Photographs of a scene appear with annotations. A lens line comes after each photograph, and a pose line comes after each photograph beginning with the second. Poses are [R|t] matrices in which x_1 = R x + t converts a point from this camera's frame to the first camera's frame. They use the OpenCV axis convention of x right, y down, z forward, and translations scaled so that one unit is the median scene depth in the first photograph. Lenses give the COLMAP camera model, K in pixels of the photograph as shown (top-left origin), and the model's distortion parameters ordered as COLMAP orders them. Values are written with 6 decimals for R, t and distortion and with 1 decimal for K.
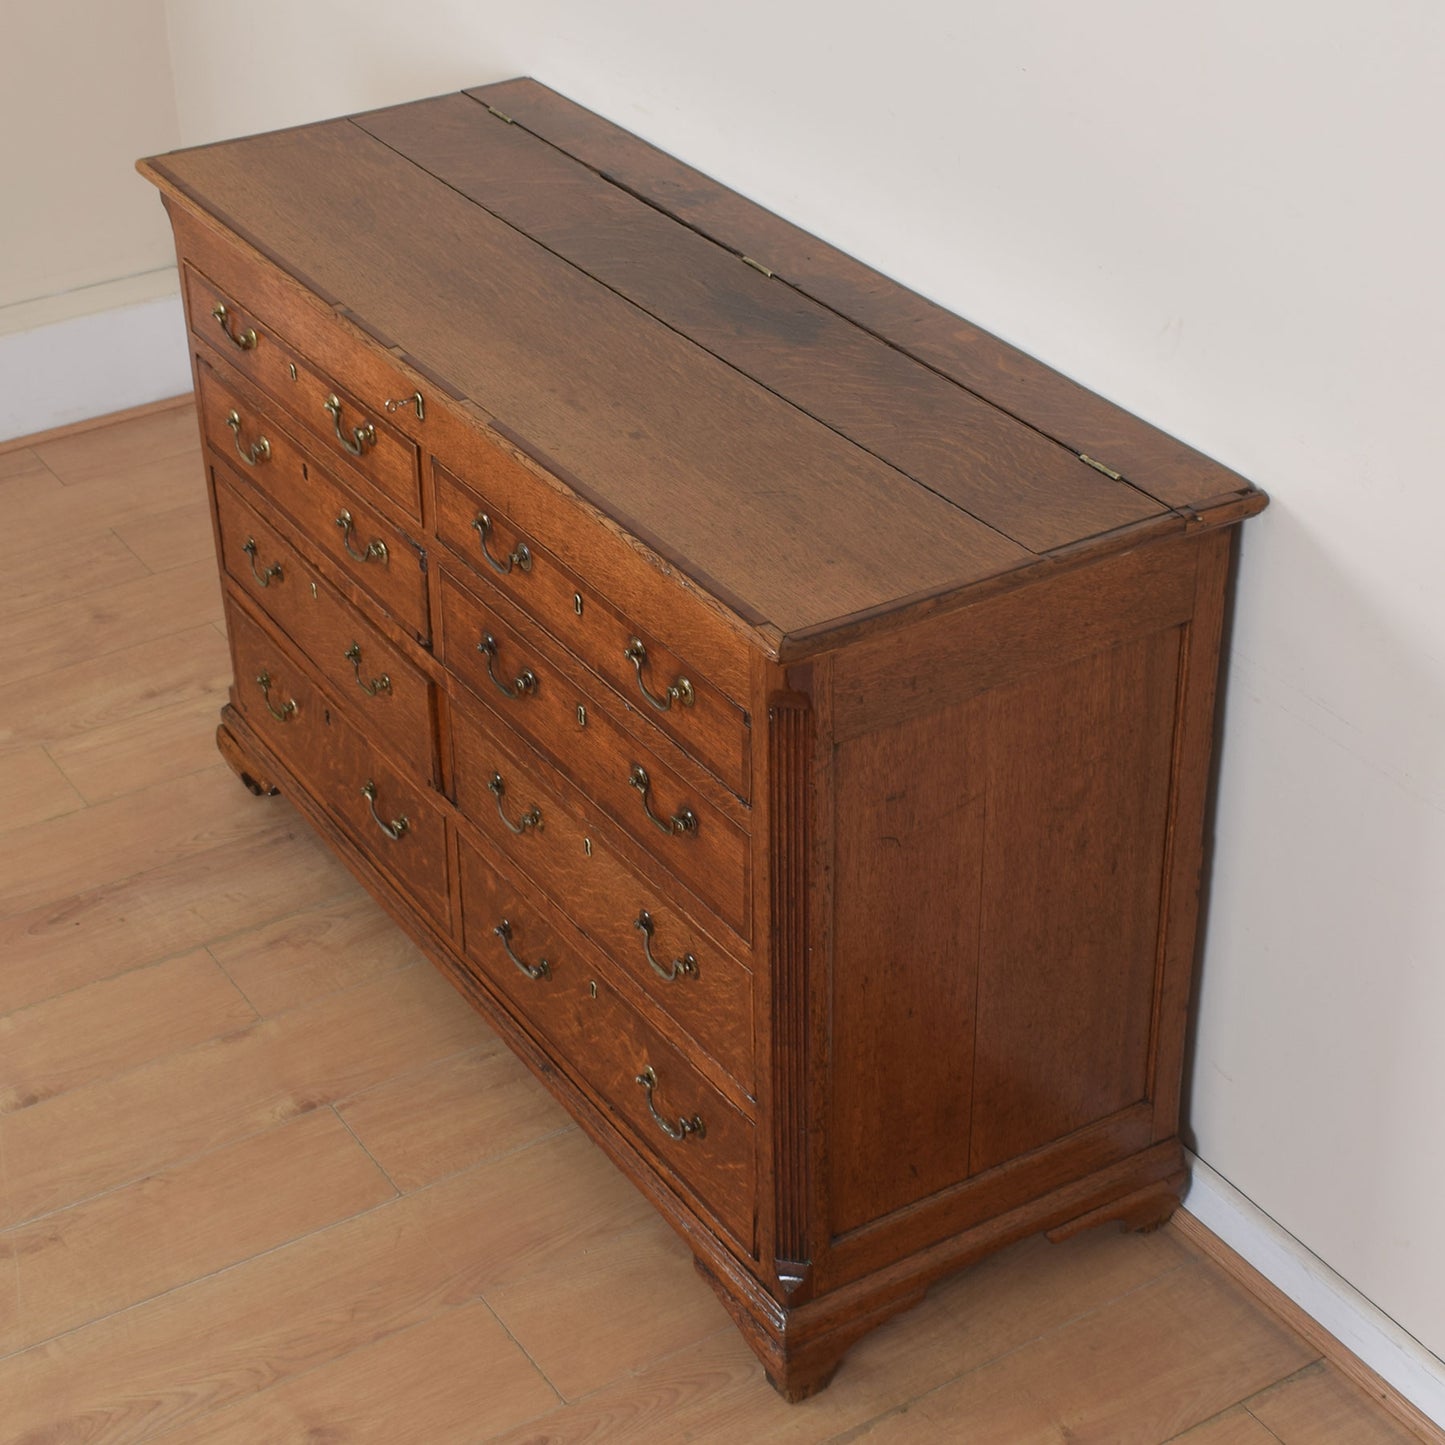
lens RADIAL K [[2762.5, 0, 743.9], [0, 2762.5, 725.7], [0, 0, 1]] dist [-0.042289, -0.140531]
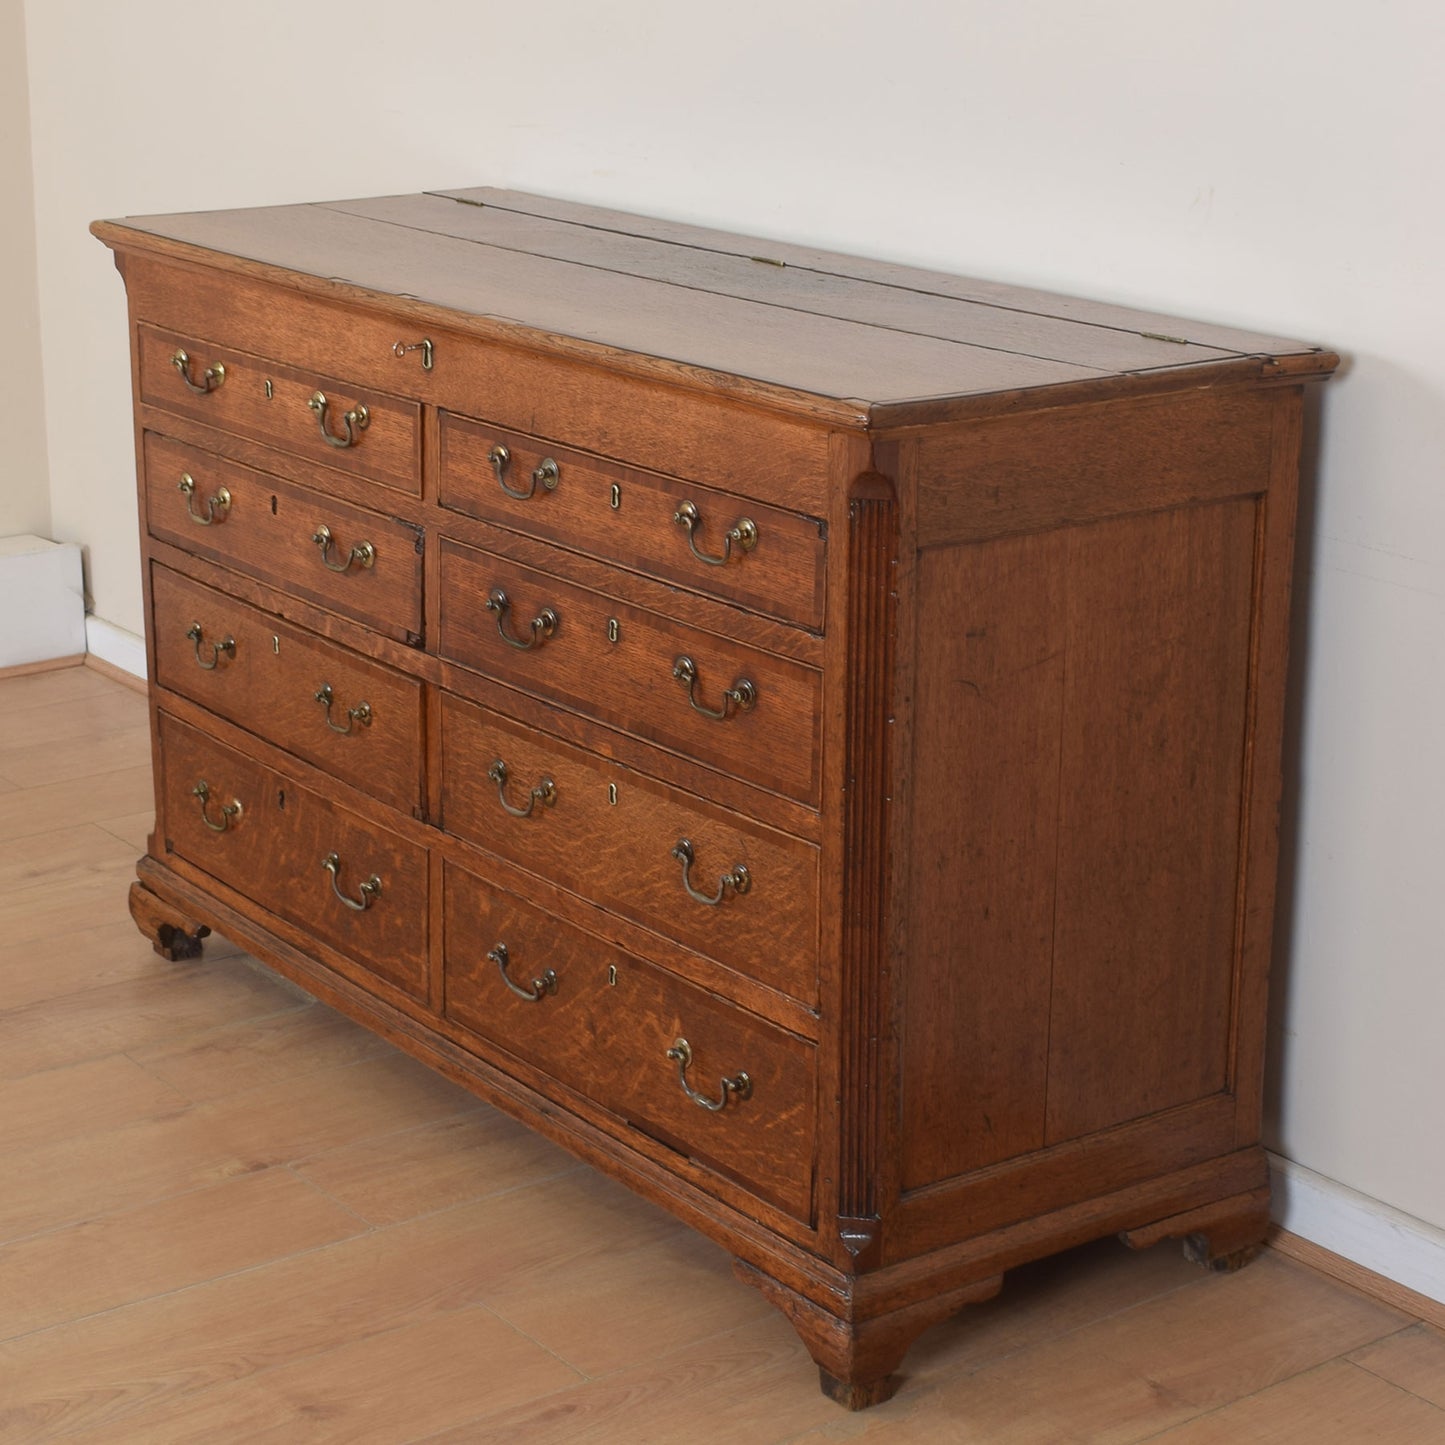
lens RADIAL K [[3118.3, 0, 705.3], [0, 3118.3, 717.6], [0, 0, 1]] dist [-0.037968, 0.031316]
pose [[0.998048, 0.000293, 0.062451, -0.092205], [0.016297, 0.964117, -0.264978, 0.298865], [-0.060287, 0.265478, 0.962230, -0.000973]]
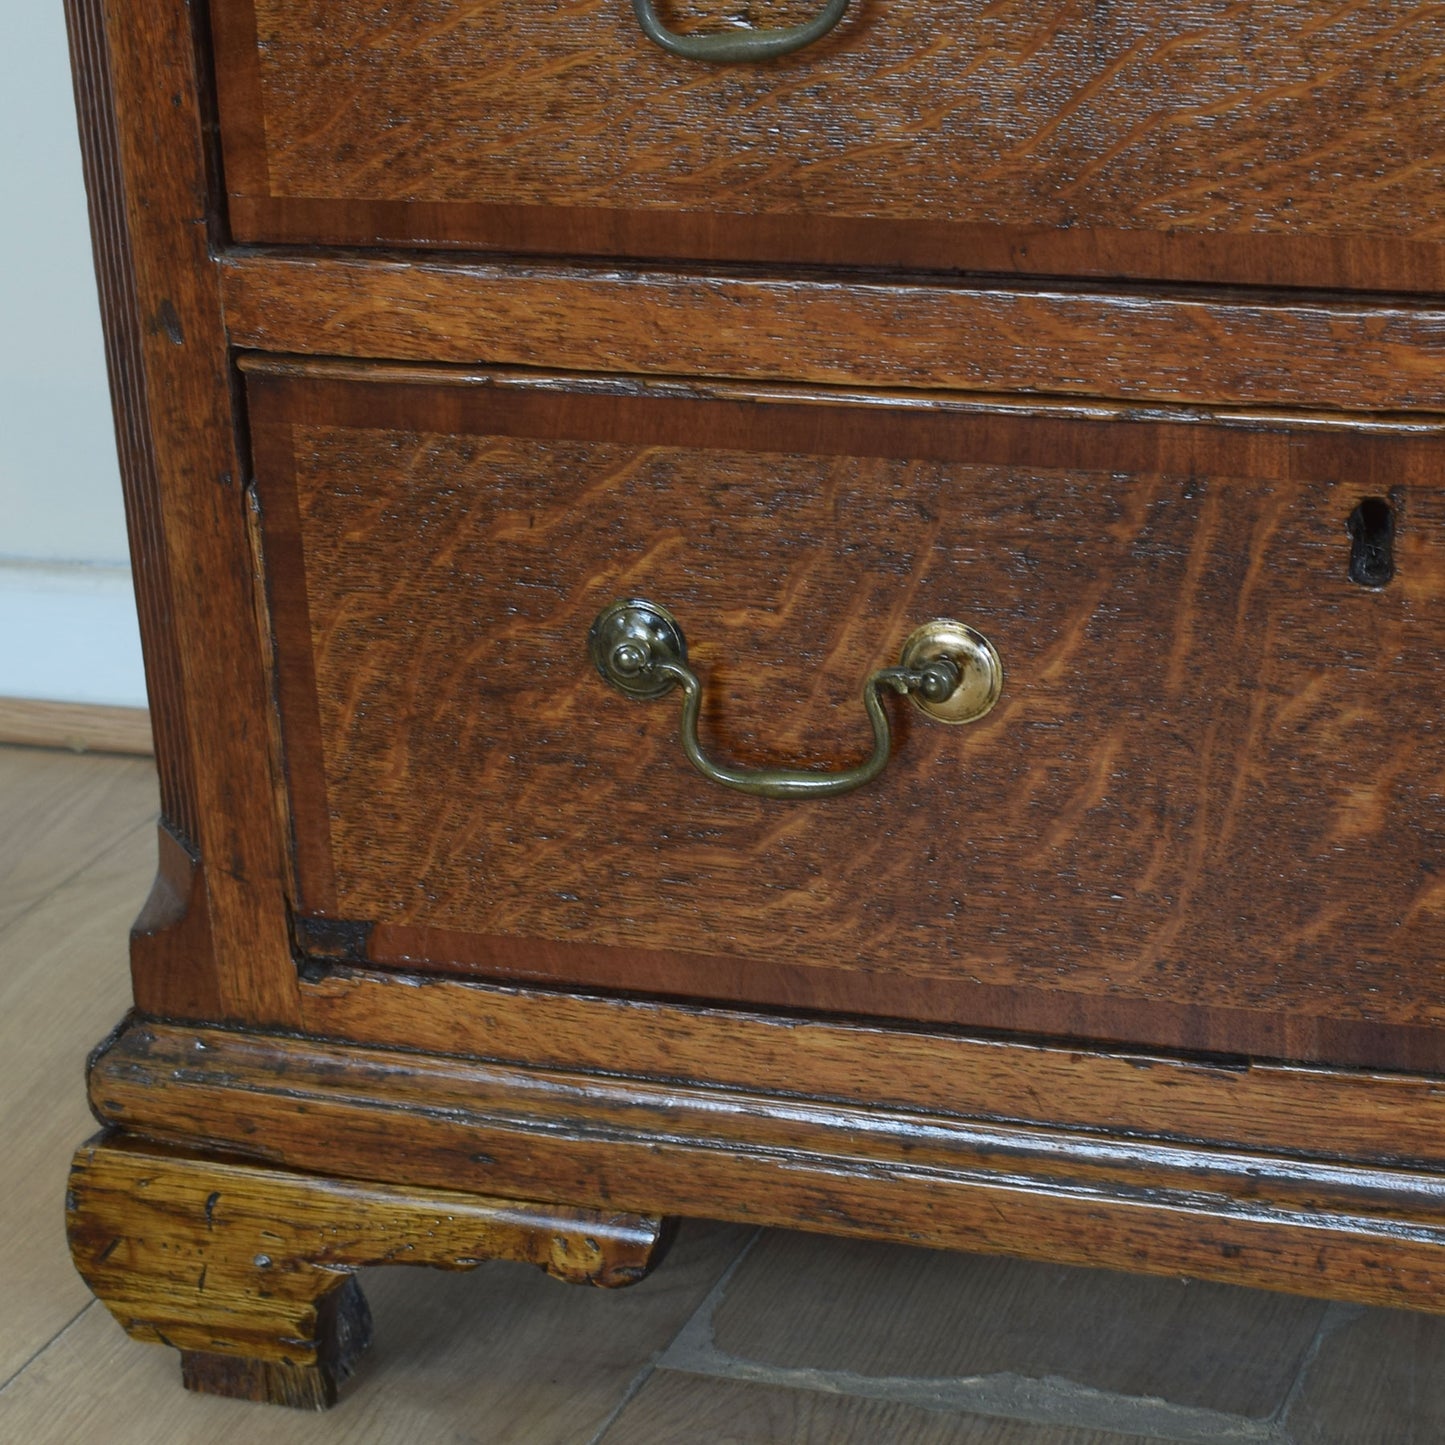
lens RADIAL K [[4059.3, 0, 724.0], [0, 4059.3, 723.8], [0, 0, 1]] dist [-0.026723, 0.130461]
pose [[0.807323, -0.210832, 0.551162, -0.432738], [0.340988, 0.928954, -0.144122, 0.043228], [-0.481618, 0.304293, 0.821857, 0.960231]]
